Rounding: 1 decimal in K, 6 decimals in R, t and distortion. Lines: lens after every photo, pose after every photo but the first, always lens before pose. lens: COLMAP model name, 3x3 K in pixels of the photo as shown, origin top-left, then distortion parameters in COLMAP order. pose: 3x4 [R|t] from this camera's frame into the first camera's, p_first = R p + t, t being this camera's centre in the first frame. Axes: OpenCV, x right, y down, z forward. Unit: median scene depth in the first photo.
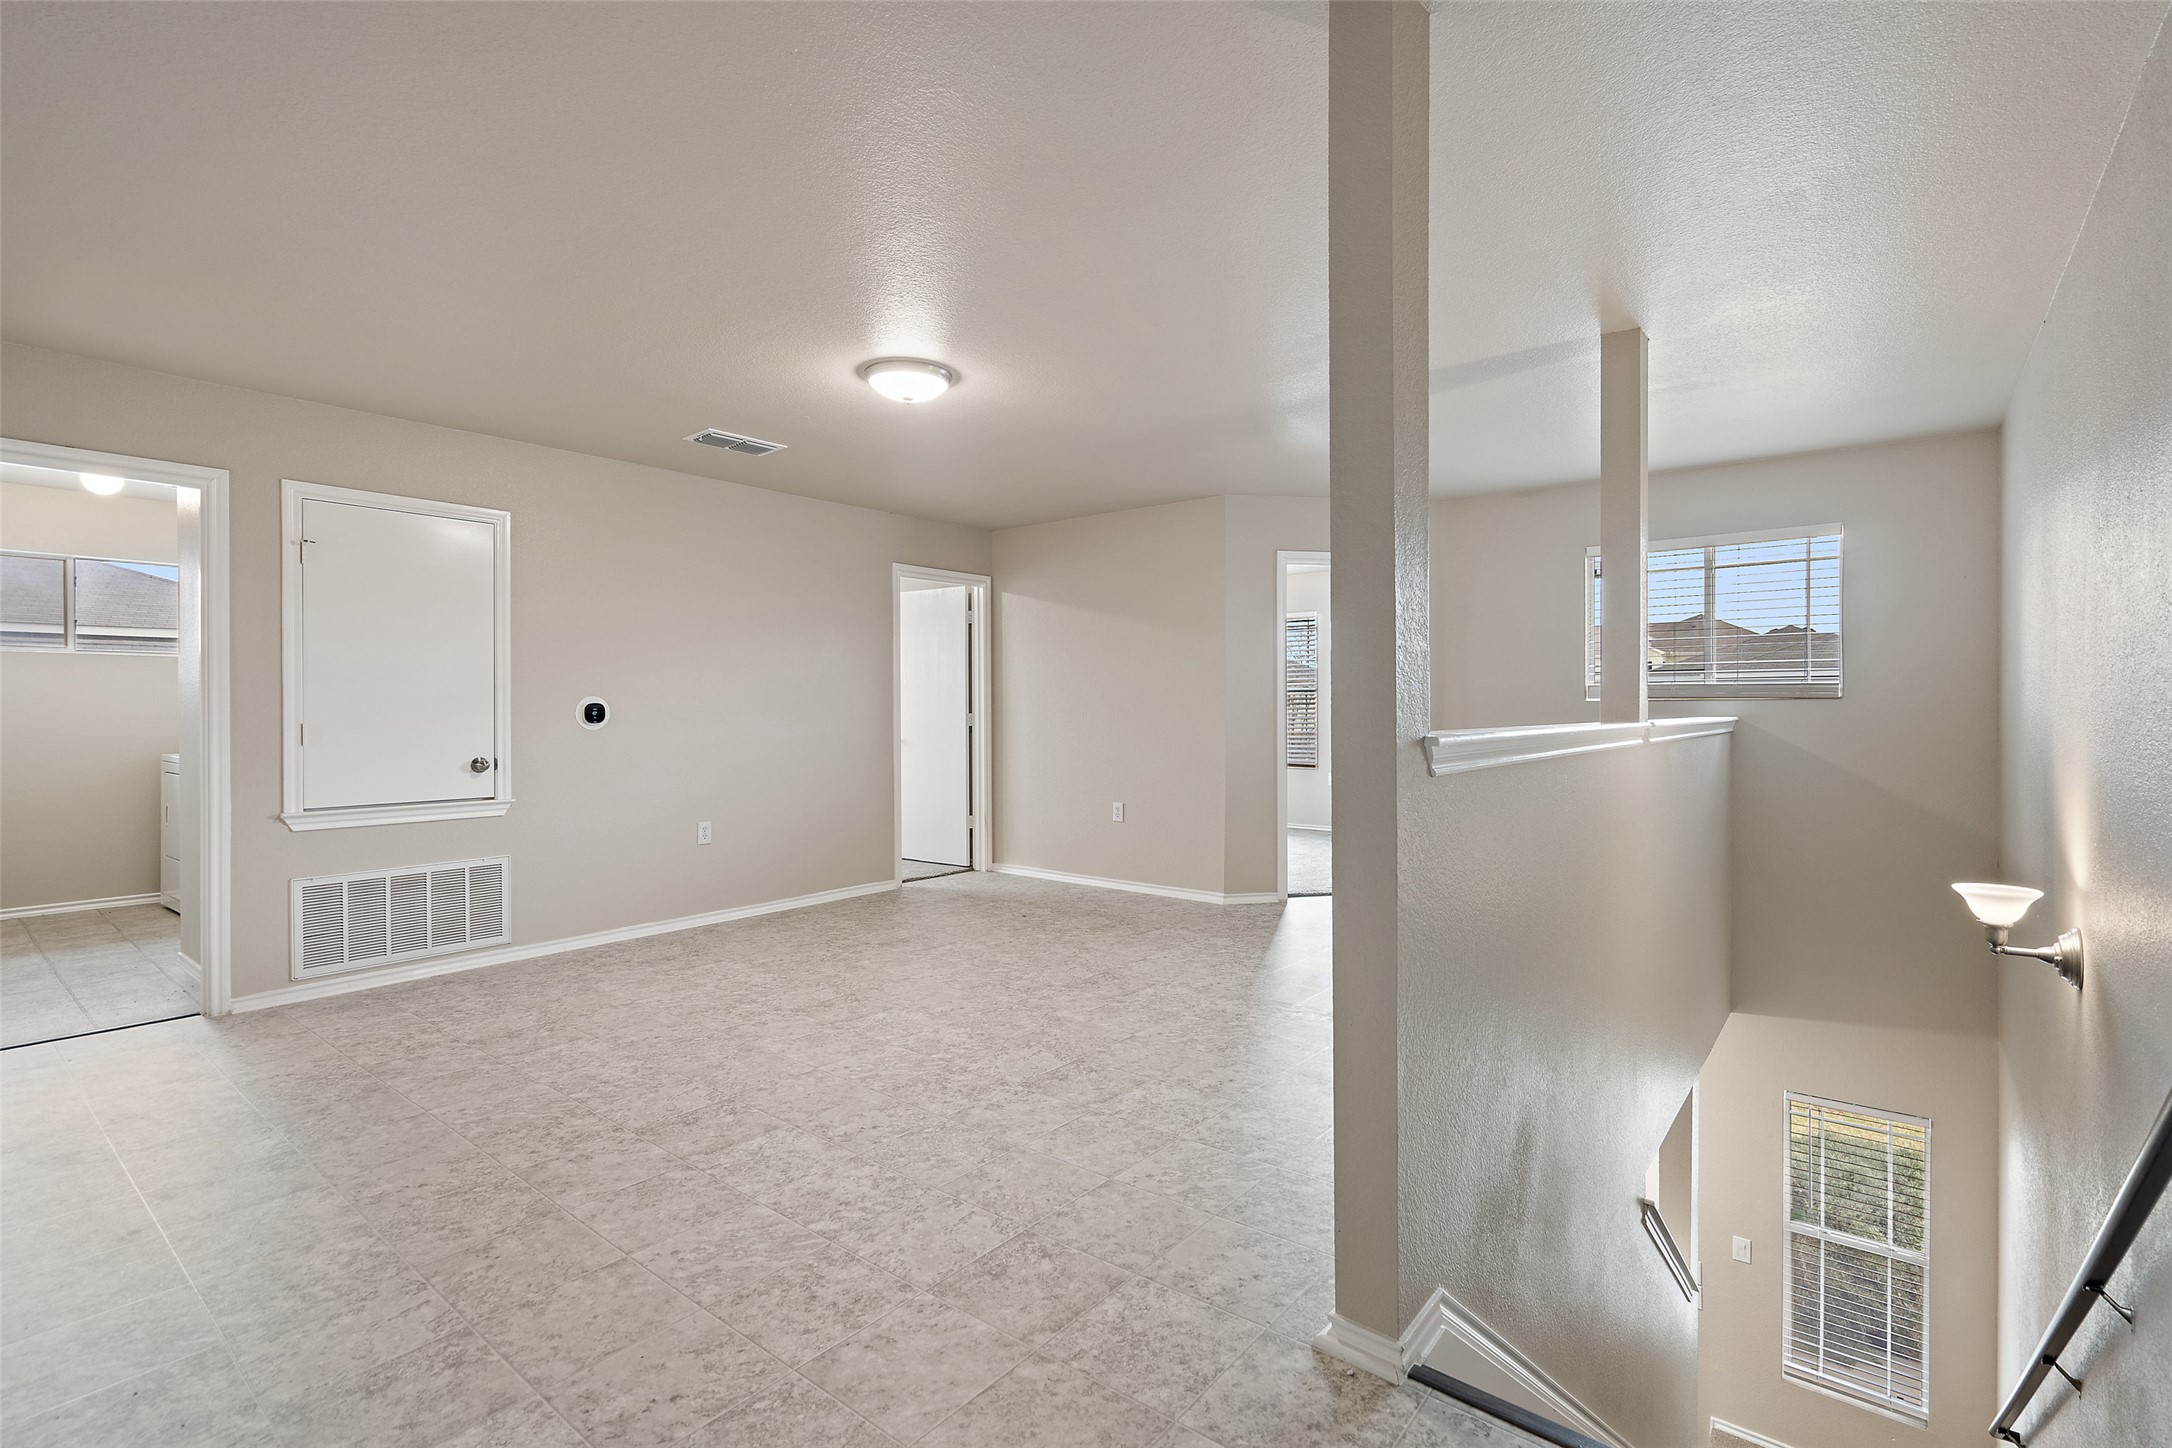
lens RADIAL K [[997.8, 0, 1078.8], [0, 997.8, 713.8], [0, 0, 1]] dist [-0.005706, 0.003535]
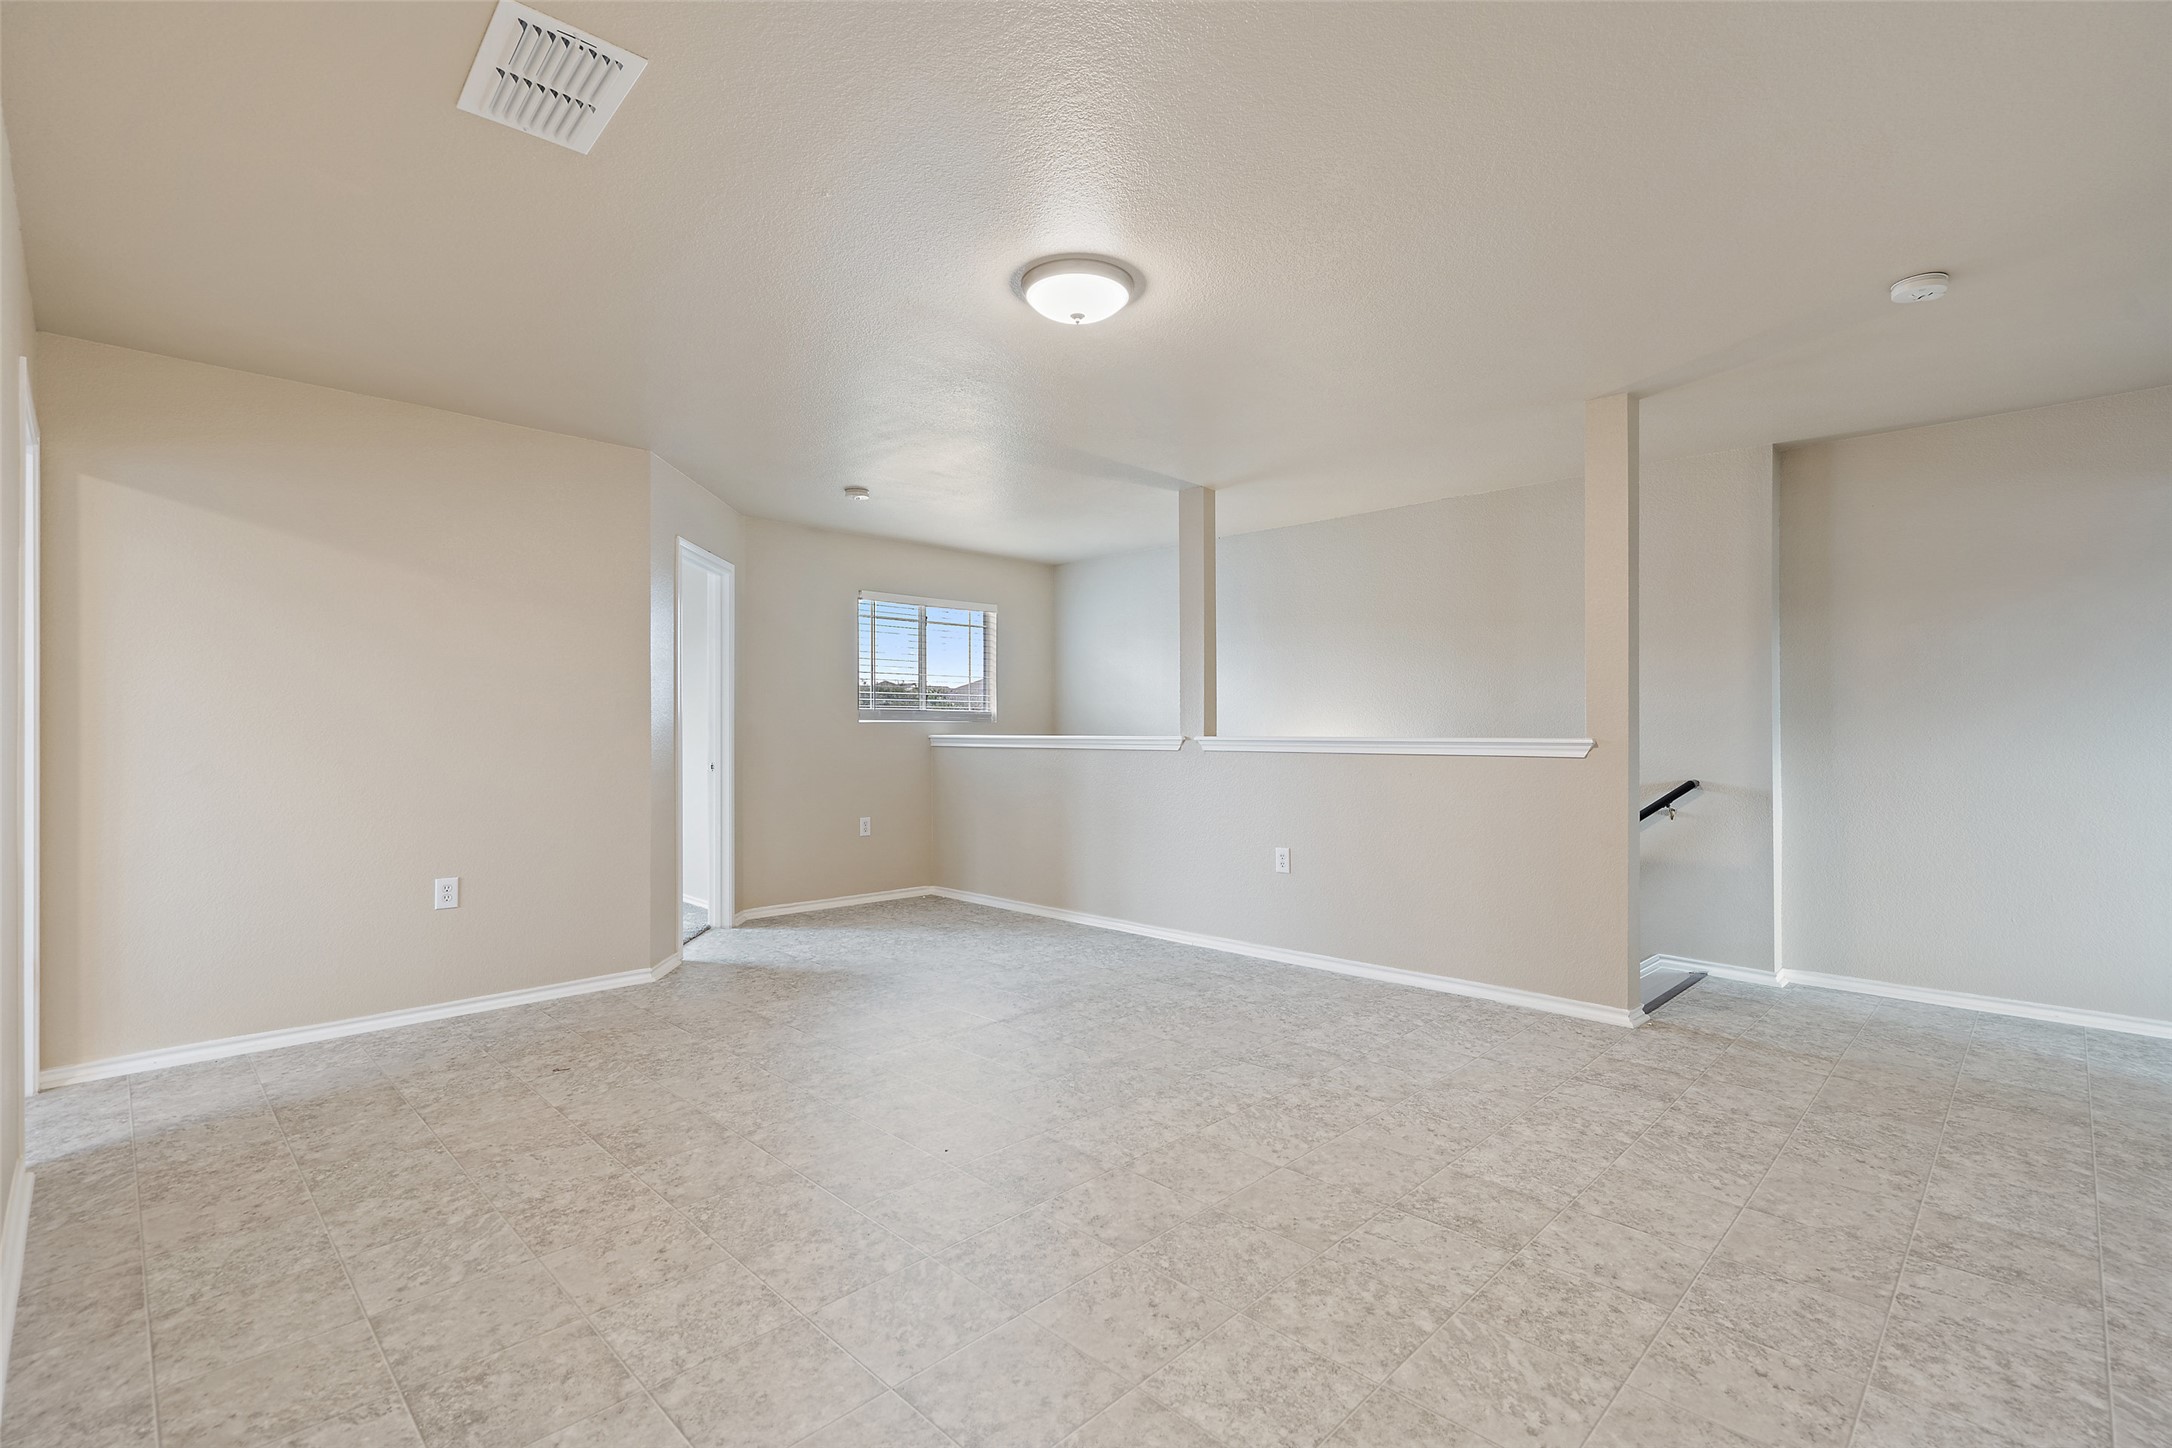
lens RADIAL K [[997.8, 0, 1091.3], [0, 997.8, 736.9], [0, 0, 1]] dist [-0.005706, 0.003535]
pose [[0.087649, -0.006908, 0.996127, -1.608637], [0.005792, 0.999963, 0.006425, -0.002654], [-0.996135, 0.005206, 0.087686, 1.603245]]
